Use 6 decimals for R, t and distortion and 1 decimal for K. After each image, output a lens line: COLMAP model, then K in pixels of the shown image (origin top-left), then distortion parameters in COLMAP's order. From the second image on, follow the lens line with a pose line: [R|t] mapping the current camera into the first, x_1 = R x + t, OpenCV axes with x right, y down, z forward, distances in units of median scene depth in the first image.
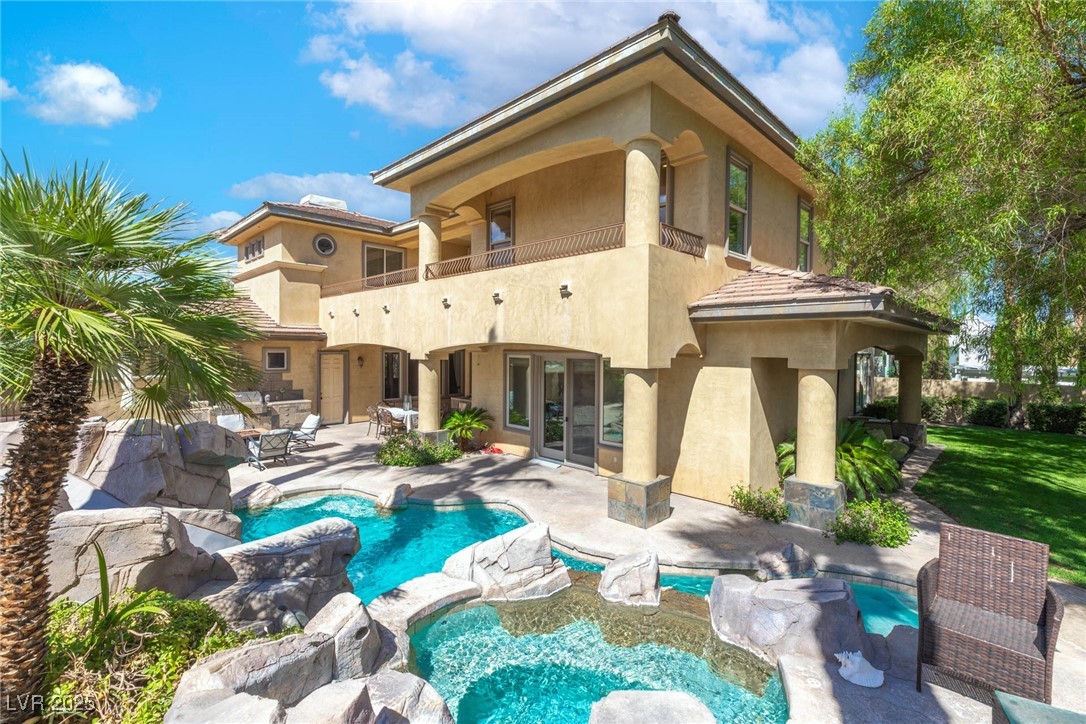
lens RADIAL K [[483.3, 0, 546.1], [0, 483.3, 355.2], [0, 0, 1]] dist [0.004342, 0.000299]
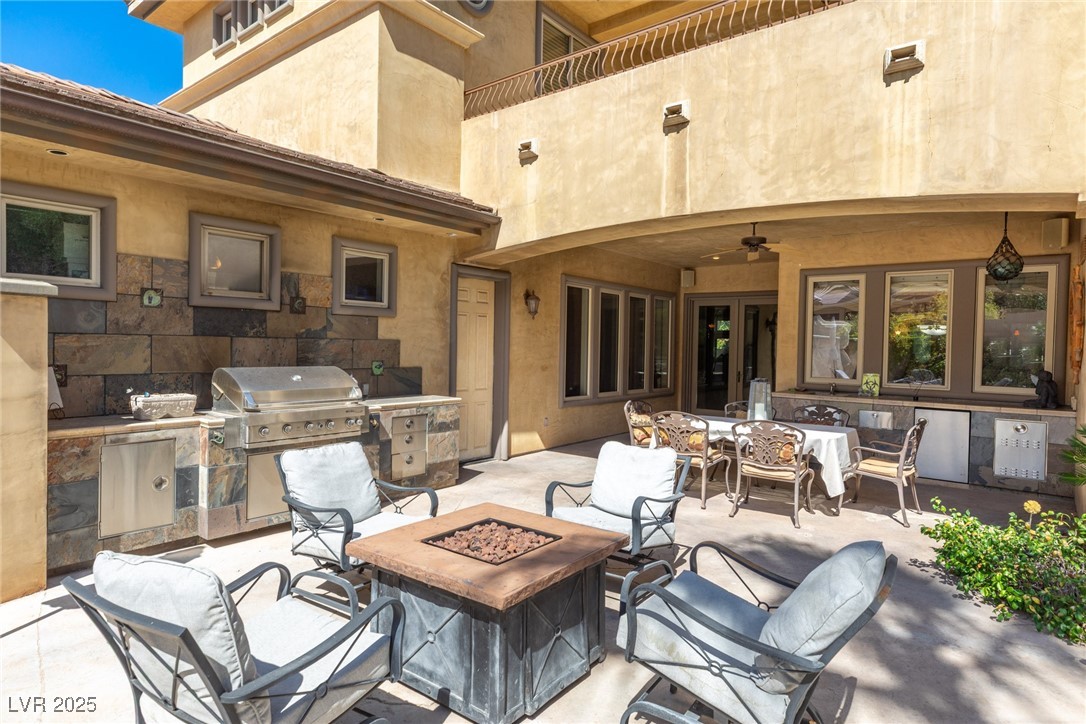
lens RADIAL K [[606.3, 0, 546.4], [0, 606.3, 356.2], [0, 0, 1]] dist [0.005117, 0.000560]
pose [[0.994412, 0.009174, 0.105167, -0.865284], [-0.009878, 0.999932, 0.006175, 0.111340], [-0.105103, -0.007180, 0.994435, 1.024383]]
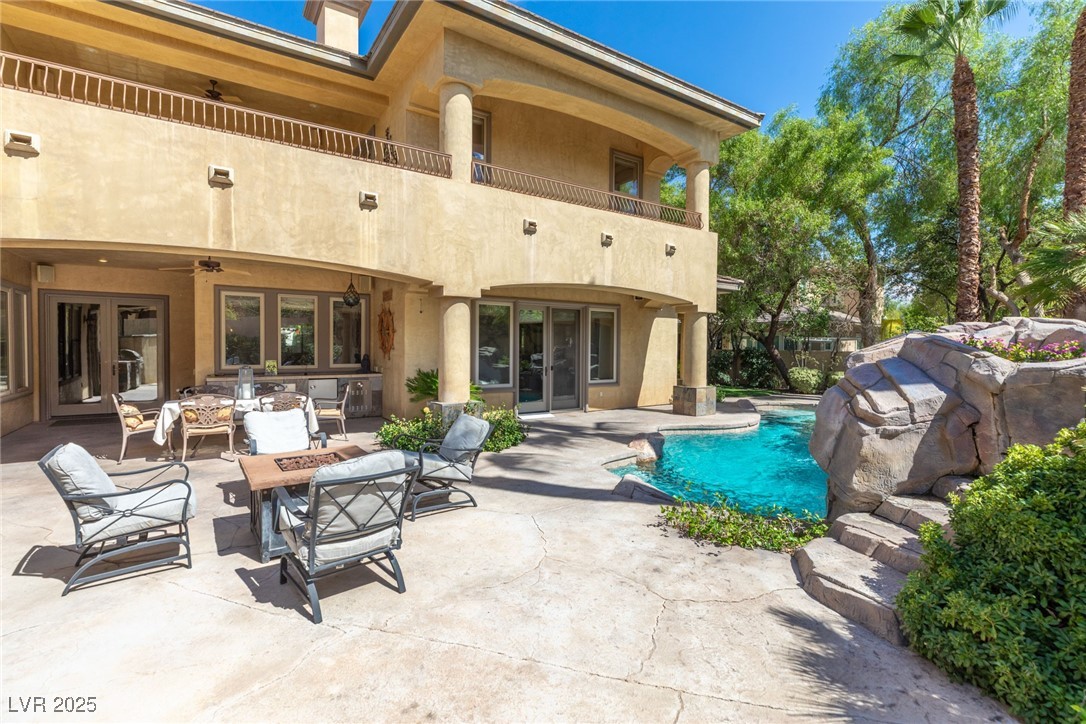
lens RADIAL K [[508.4, 0, 547.0], [0, 508.4, 355.2], [0, 0, 1]] dist [-0.002954, -0.000504]
pose [[0.188832, -0.025143, 0.981688, -1.312005], [0.008548, 0.999676, 0.023960, 0.104176], [-0.981972, 0.003867, 0.188985, 1.051104]]
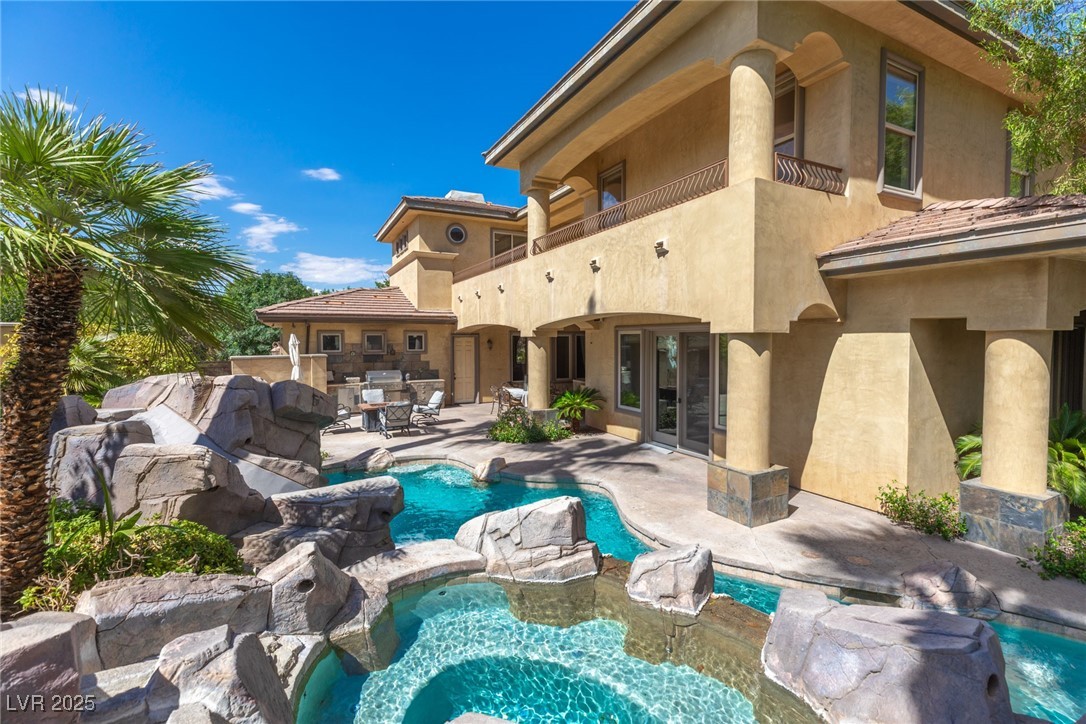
lens RADIAL K [[483.3, 0, 546.1], [0, 483.3, 355.2], [0, 0, 1]] dist [0.004342, 0.000299]
pose [[0.950664, -0.000034, -0.310222, 0.111495], [0.004857, 0.999879, 0.014777, 0.044954], [0.310184, -0.015554, 0.950549, 0.097449]]
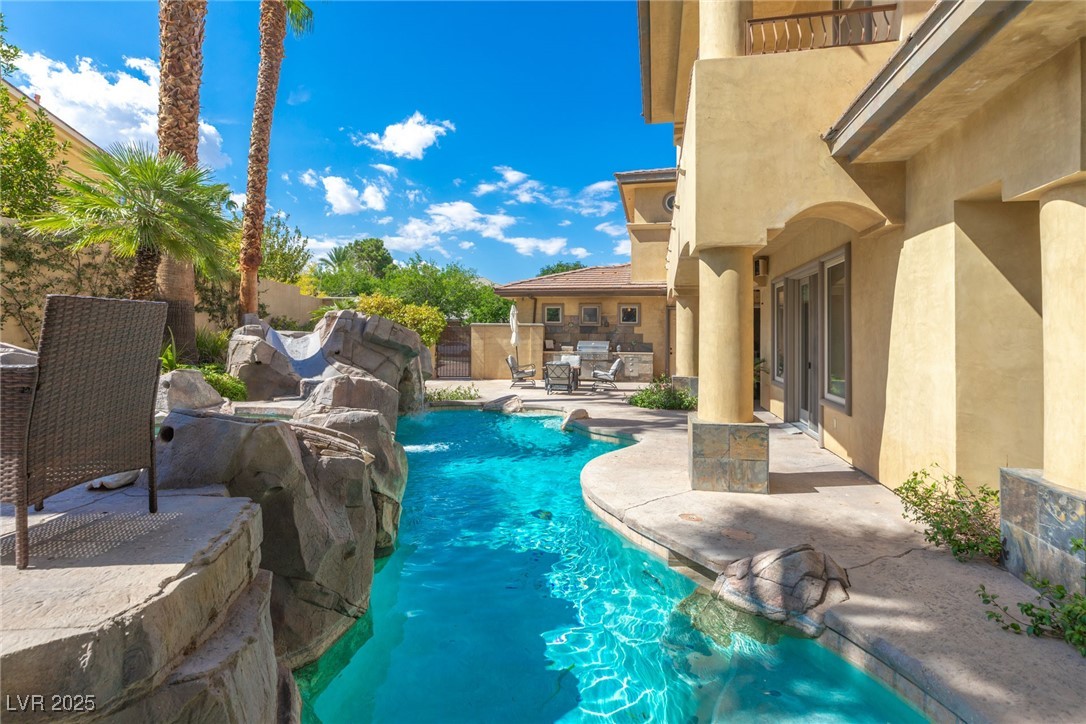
lens RADIAL K [[518.5, 0, 548.1], [0, 518.5, 322.8], [0, 0, 1]] dist [-0.002022, 0.000058]
pose [[0.544248, -0.022934, -0.838611, 0.594825], [-0.017849, 0.999083, -0.038906, 0.140809], [0.838734, 0.036143, 0.543340, 0.381362]]
